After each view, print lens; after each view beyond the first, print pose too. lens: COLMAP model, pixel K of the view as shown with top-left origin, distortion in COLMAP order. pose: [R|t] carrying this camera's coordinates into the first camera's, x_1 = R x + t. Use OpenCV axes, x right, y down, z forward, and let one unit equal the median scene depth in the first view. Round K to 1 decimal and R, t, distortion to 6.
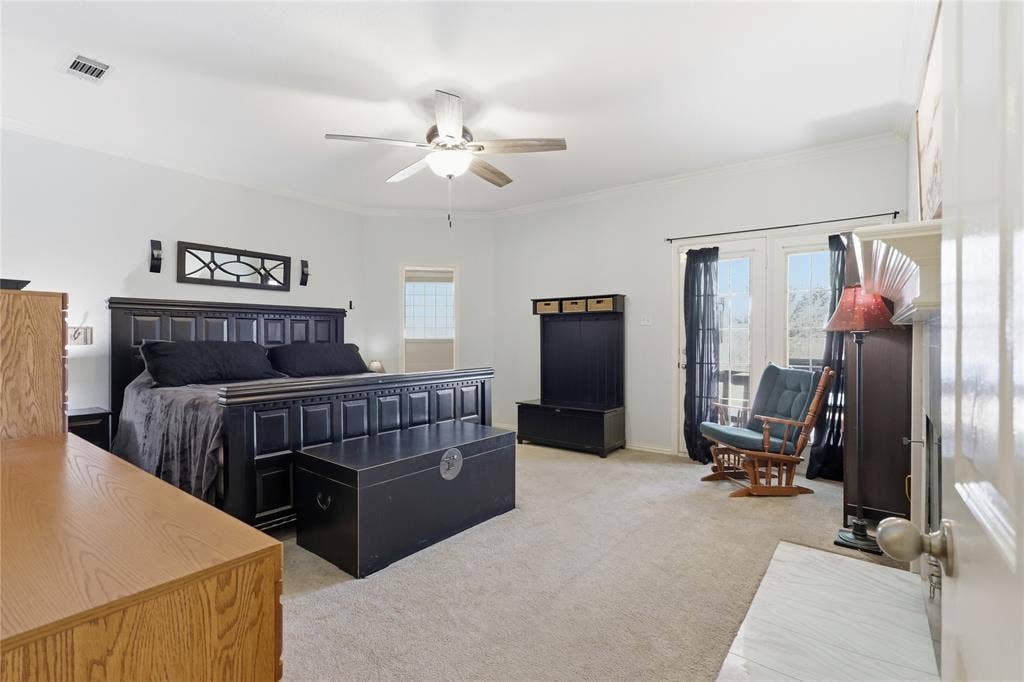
lens RADIAL K [[478.0, 0, 512.0], [0, 478.0, 341.0], [0, 0, 1]] dist [-0.000162, 0.000503]
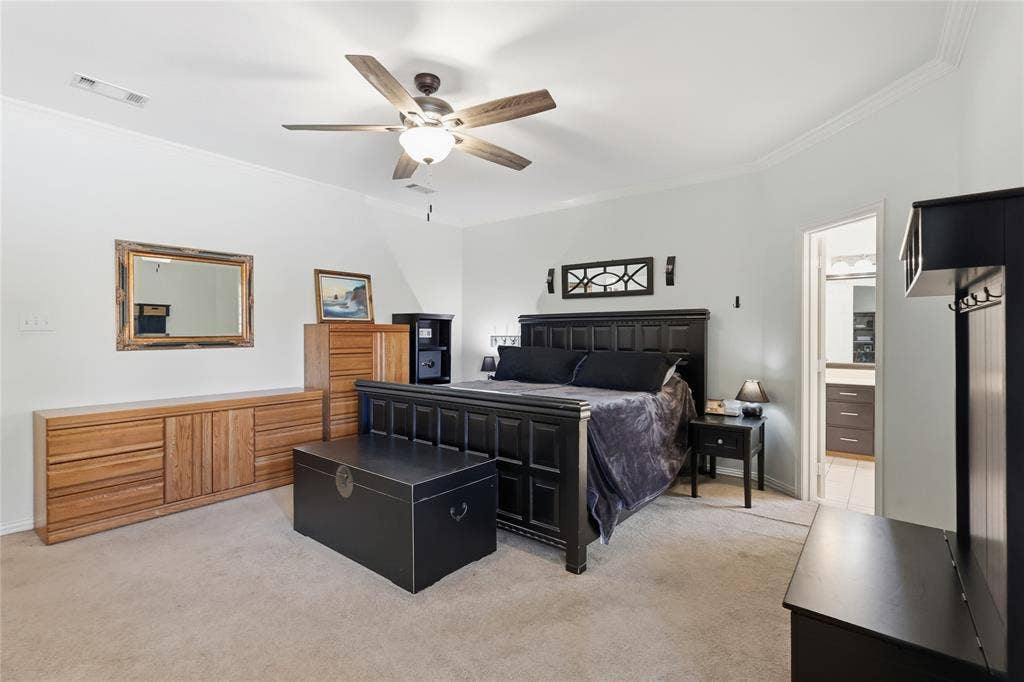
lens RADIAL K [[478.0, 0, 512.9], [0, 478.0, 338.4], [0, 0, 1]] dist [-0.000162, 0.000503]
pose [[-0.012863, 0.000976, -0.999917, 0.535482], [-0.014844, 0.999889, 0.001167, -0.020330], [0.999807, 0.014858, -0.012847, 0.887528]]
